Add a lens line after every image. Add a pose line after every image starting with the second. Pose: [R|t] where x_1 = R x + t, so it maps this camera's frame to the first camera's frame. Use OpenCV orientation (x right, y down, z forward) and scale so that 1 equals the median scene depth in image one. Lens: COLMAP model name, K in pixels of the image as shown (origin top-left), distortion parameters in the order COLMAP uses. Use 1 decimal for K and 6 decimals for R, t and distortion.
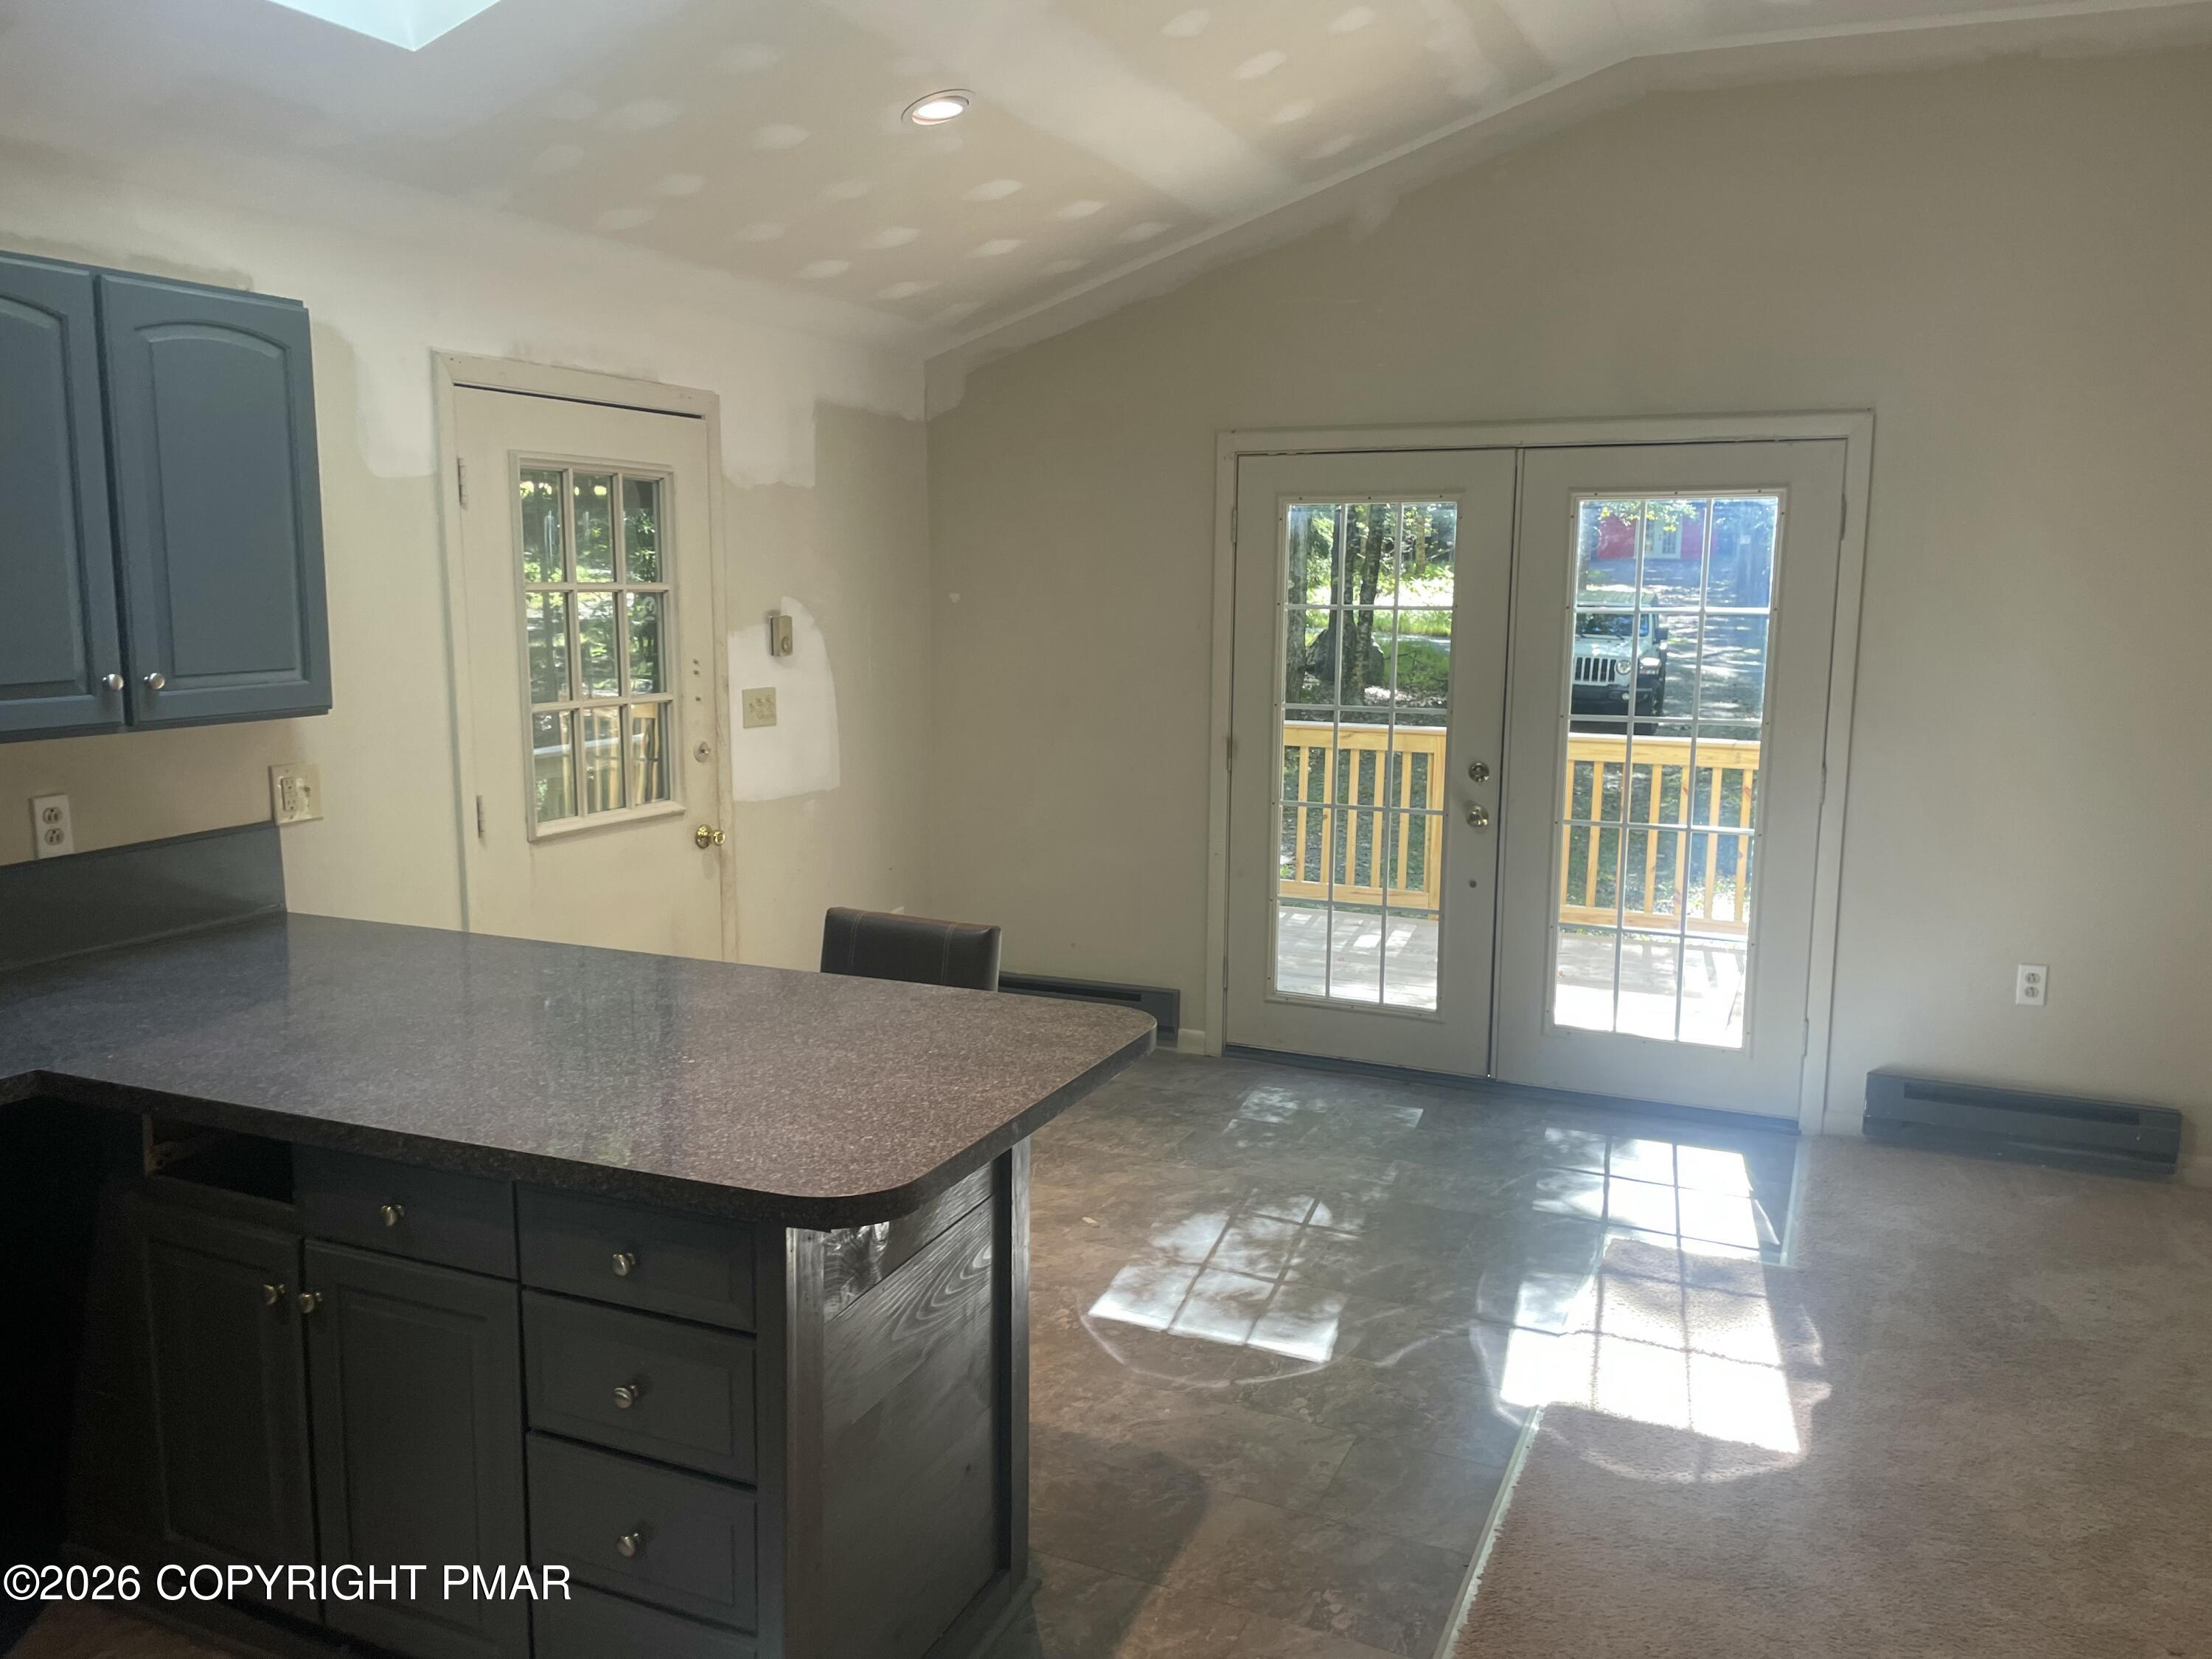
lens RADIAL K [[1677.8, 0, 1090.5], [0, 1677.8, 835.6], [0, 0, 1]] dist [0.098158, -0.126837]
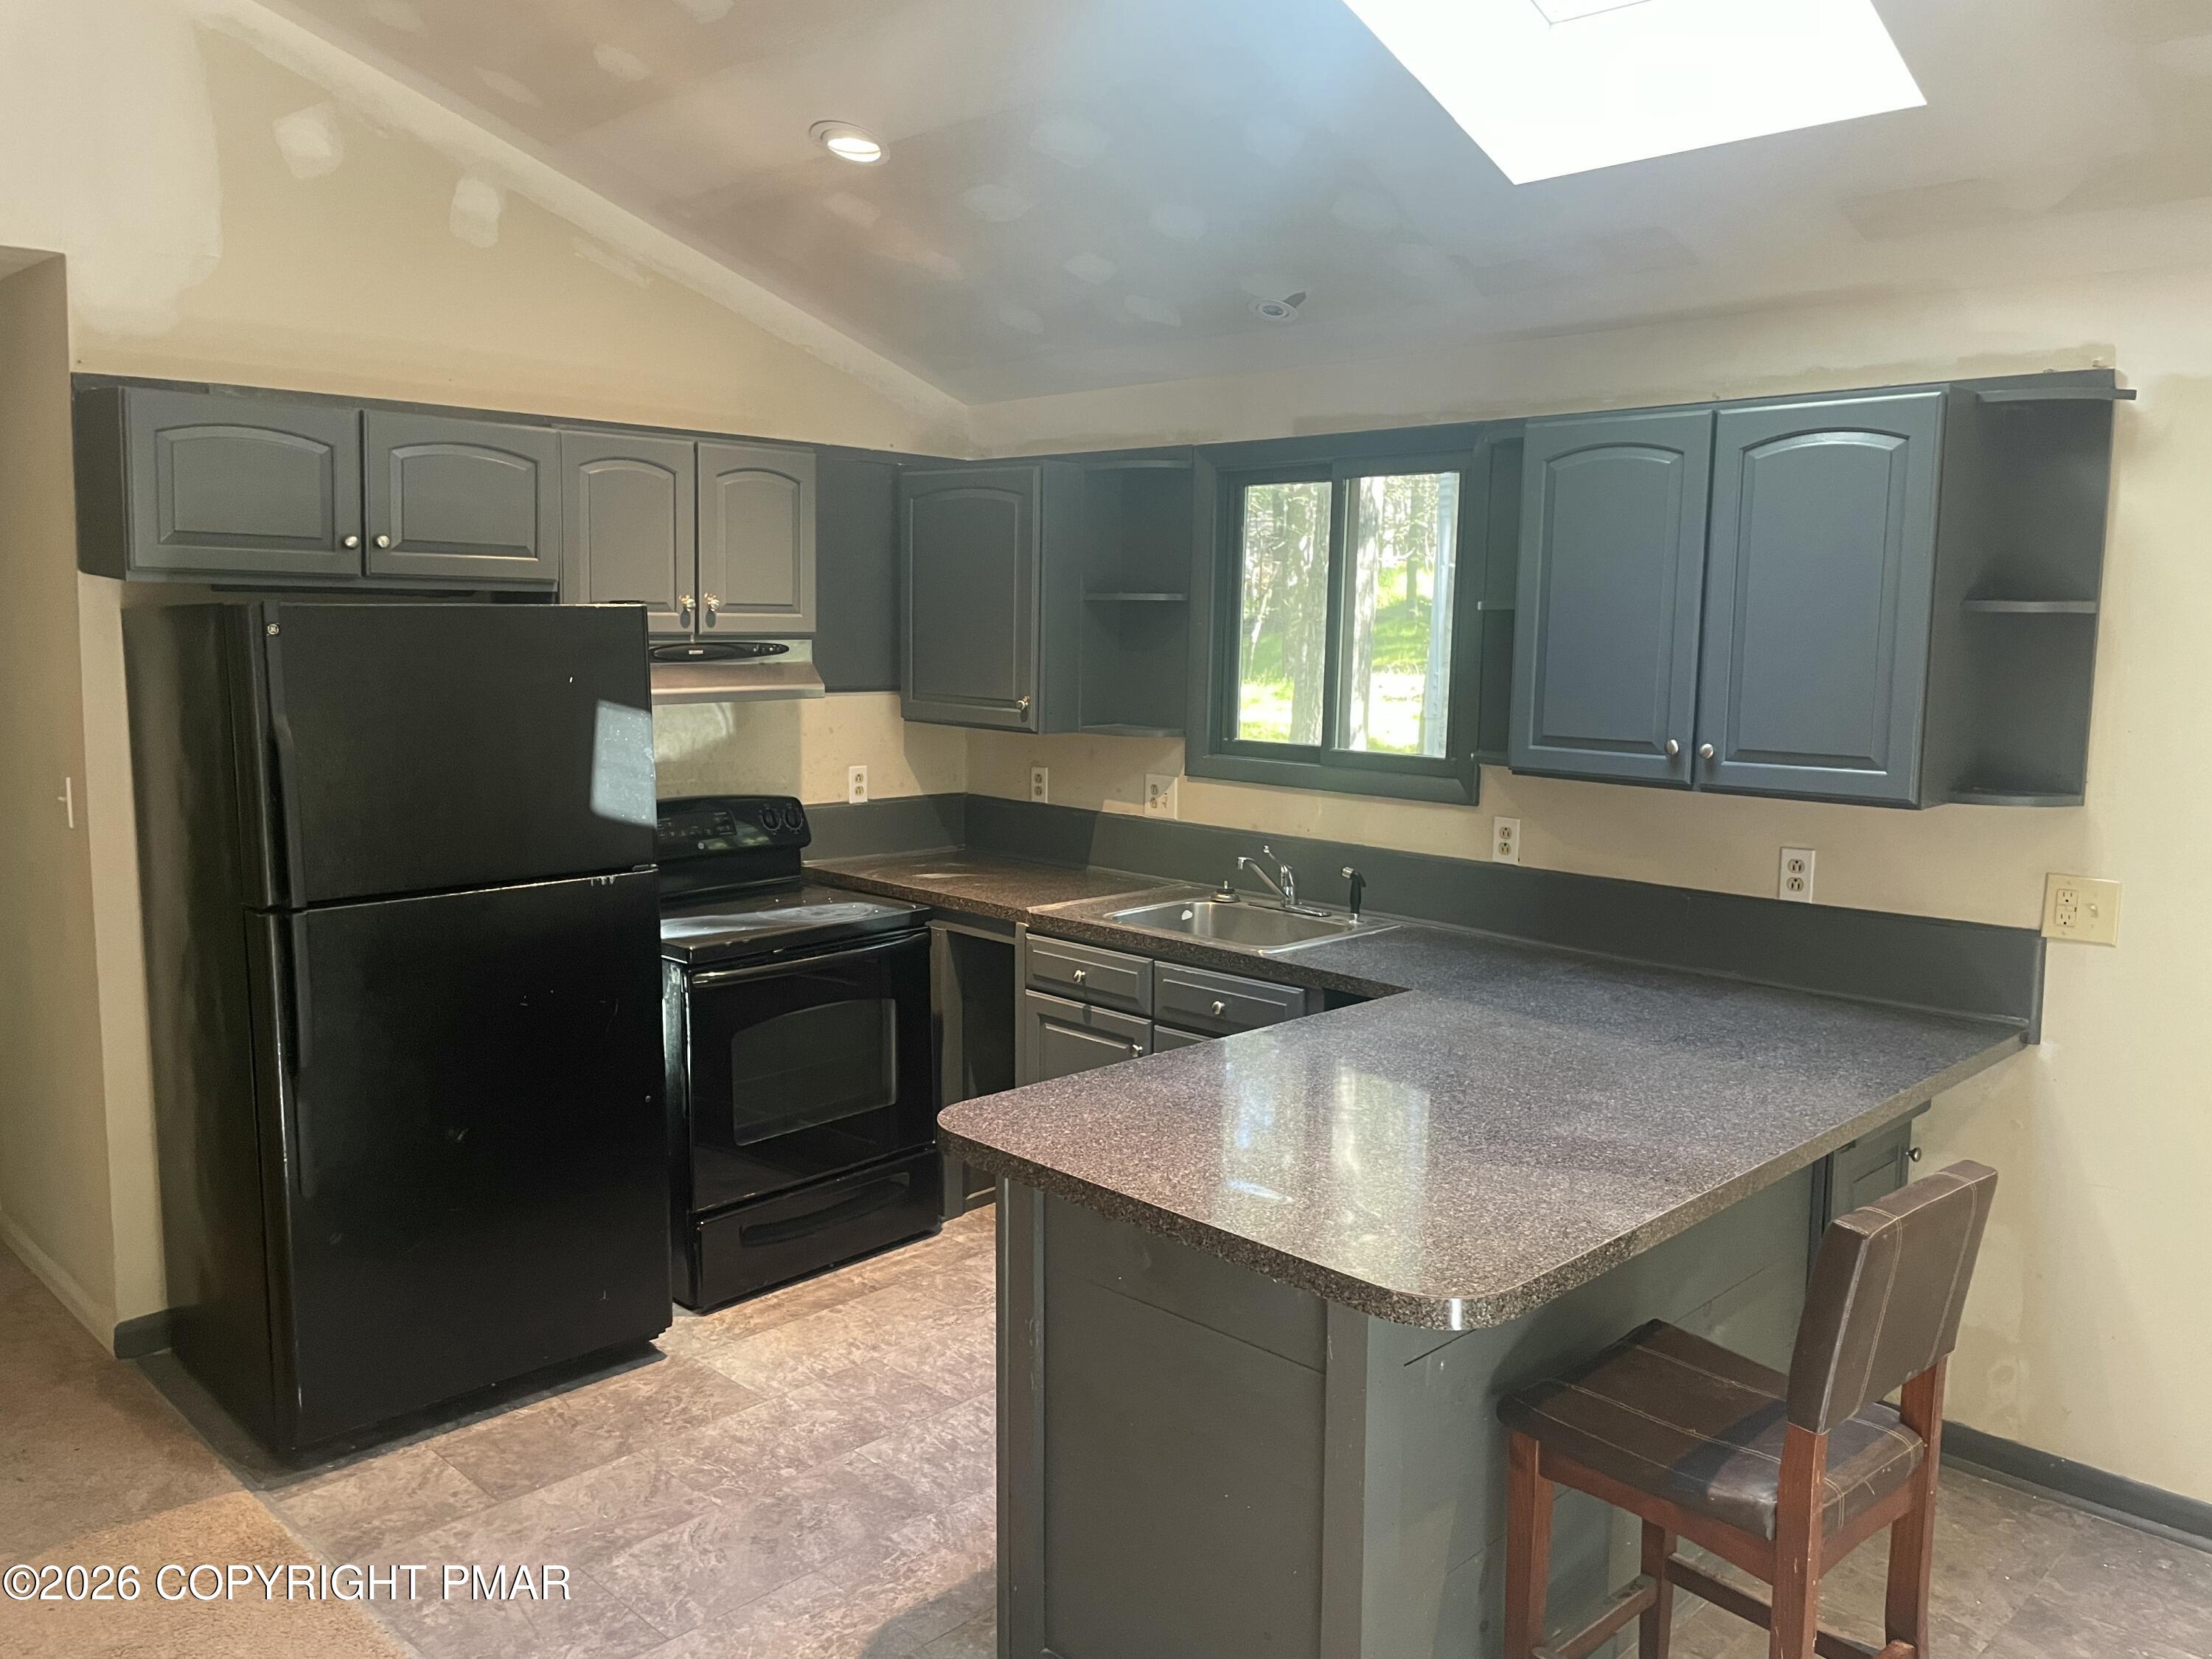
lens RADIAL K [[1677.8, 0, 1085.3], [0, 1677.8, 830.7], [0, 0, 1]] dist [0.098158, -0.126837]
pose [[-0.354209, 0.106921, -0.929034, 0.543985], [-0.163383, 0.971088, 0.174053, -0.134634], [0.920784, 0.213439, -0.326499, 0.791317]]
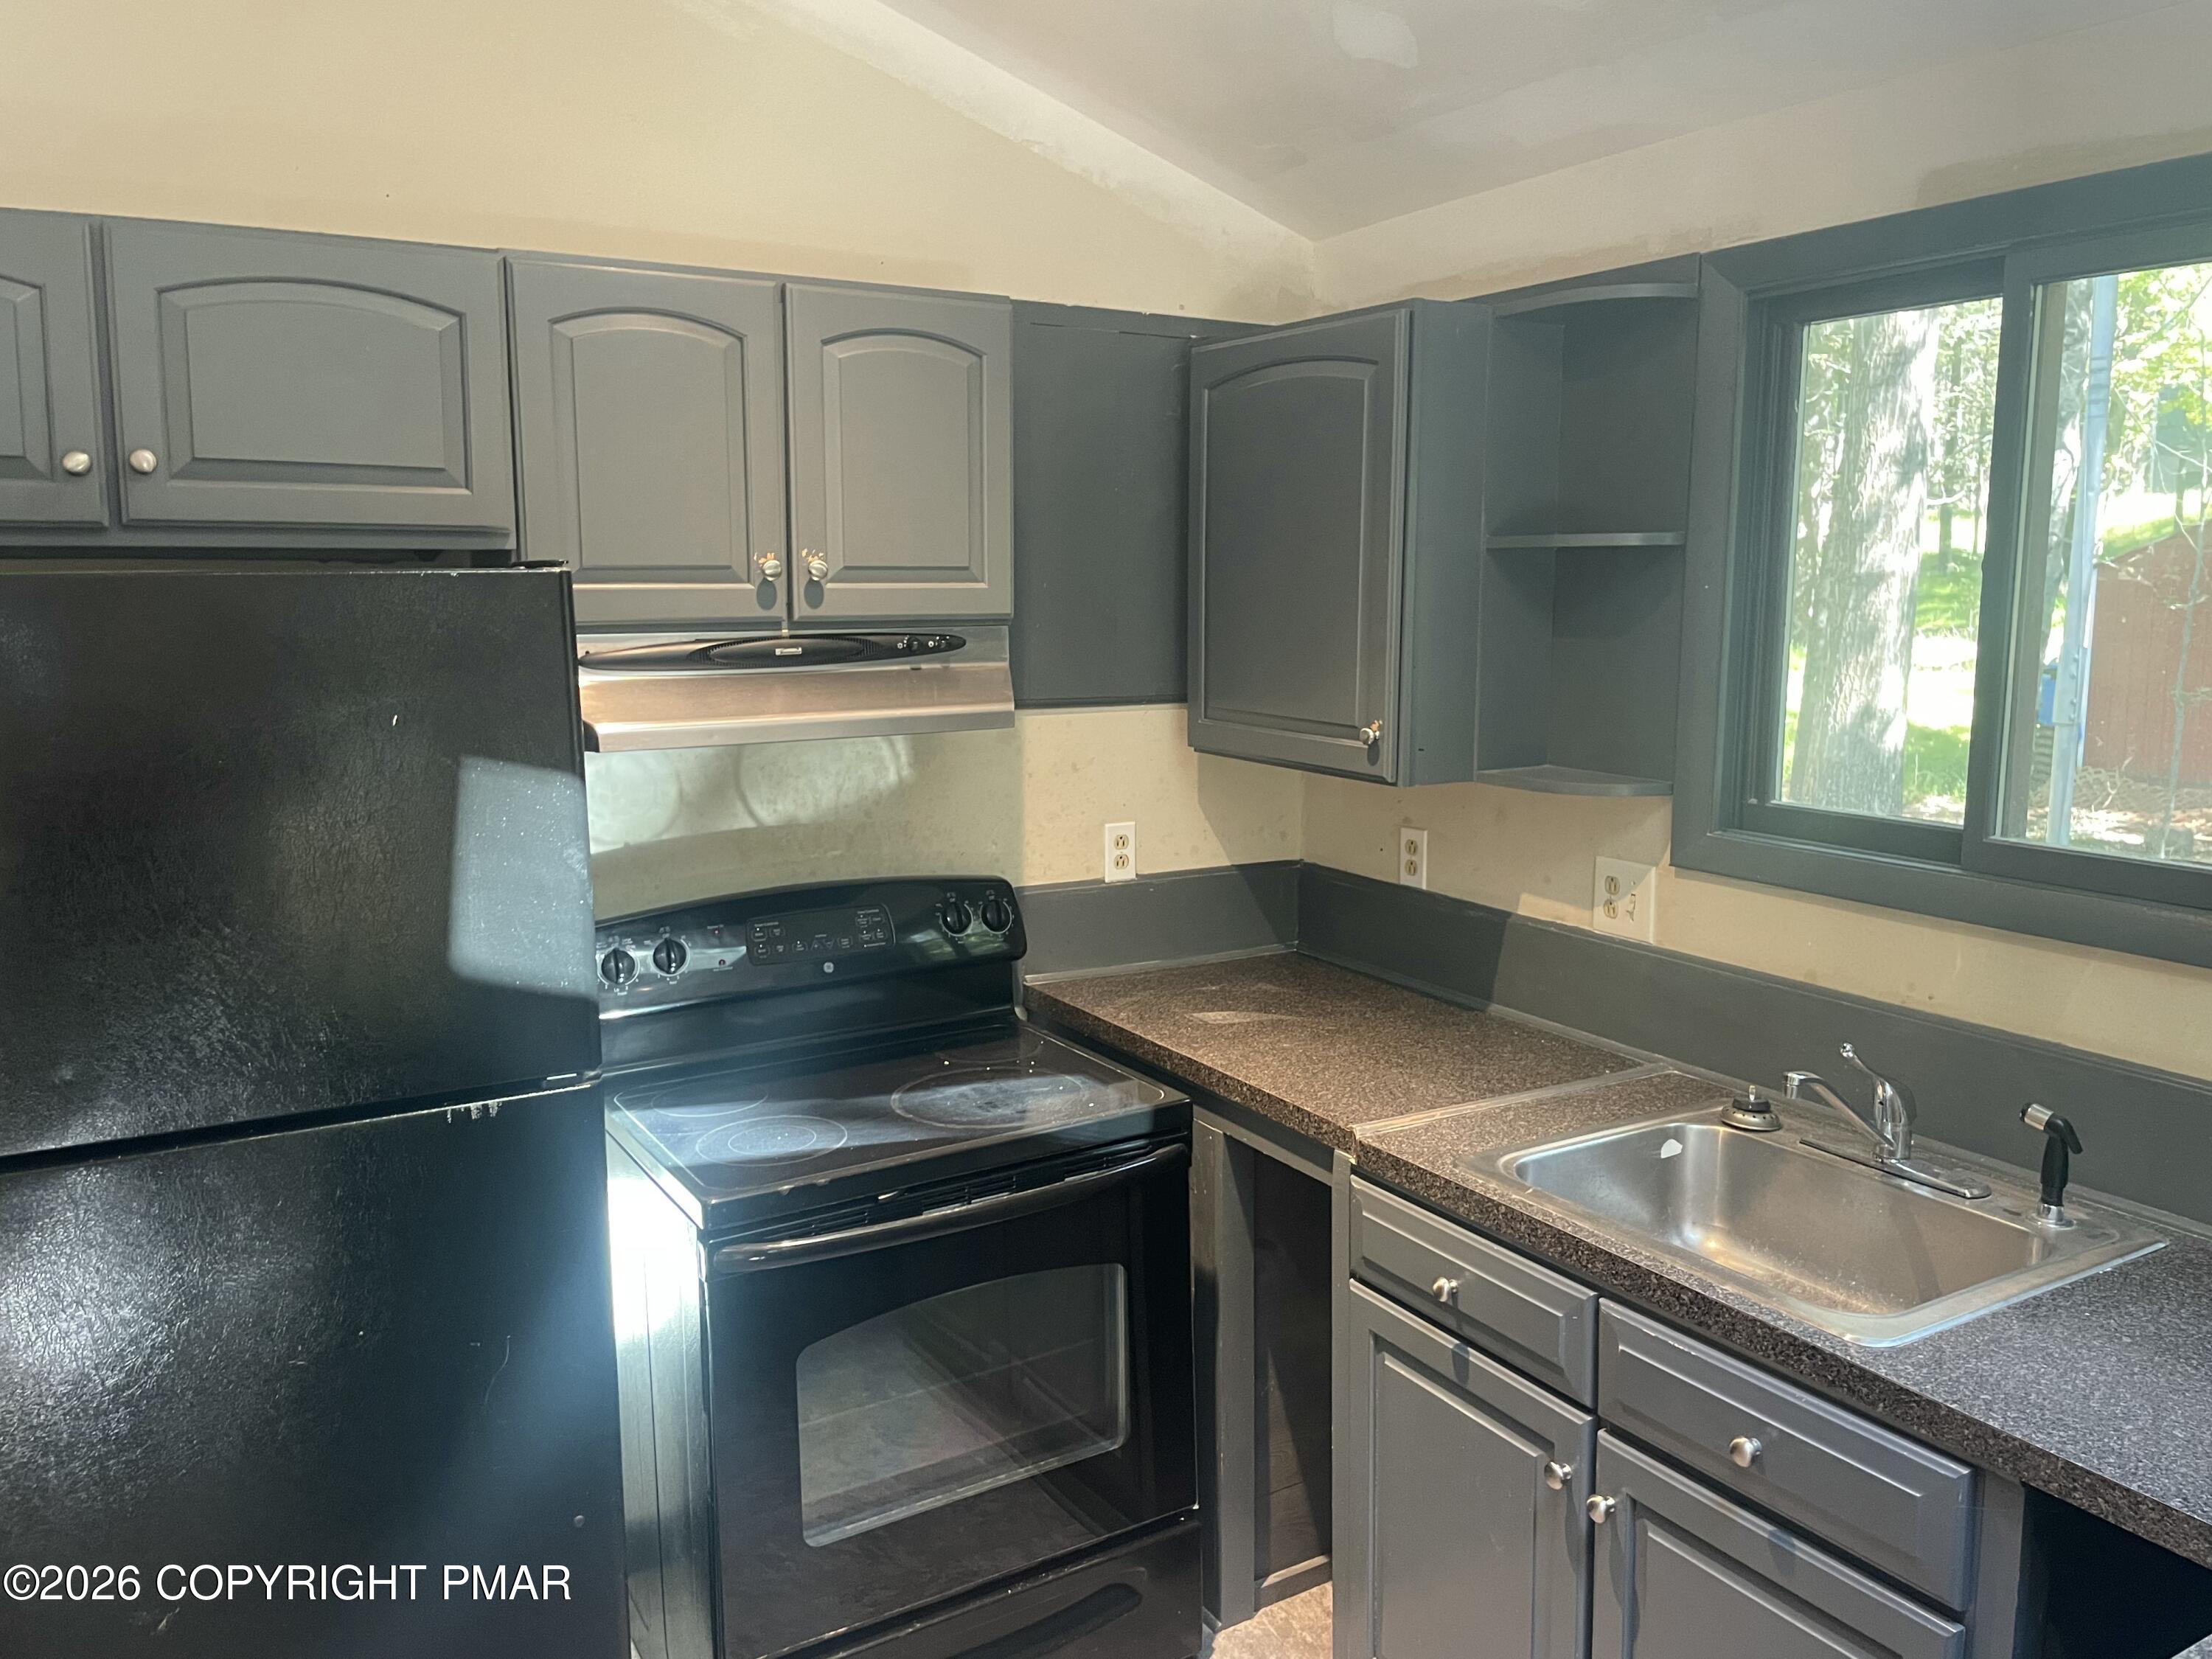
lens RADIAL K [[1677.8, 0, 1125.4], [0, 1677.8, 808.0], [0, 0, 1]] dist [0.098158, -0.126837]
pose [[-0.573322, 0.103900, -0.812715, 0.009184], [-0.132612, 0.967081, 0.217184, -0.110733], [0.808527, 0.232292, -0.540670, 0.621849]]
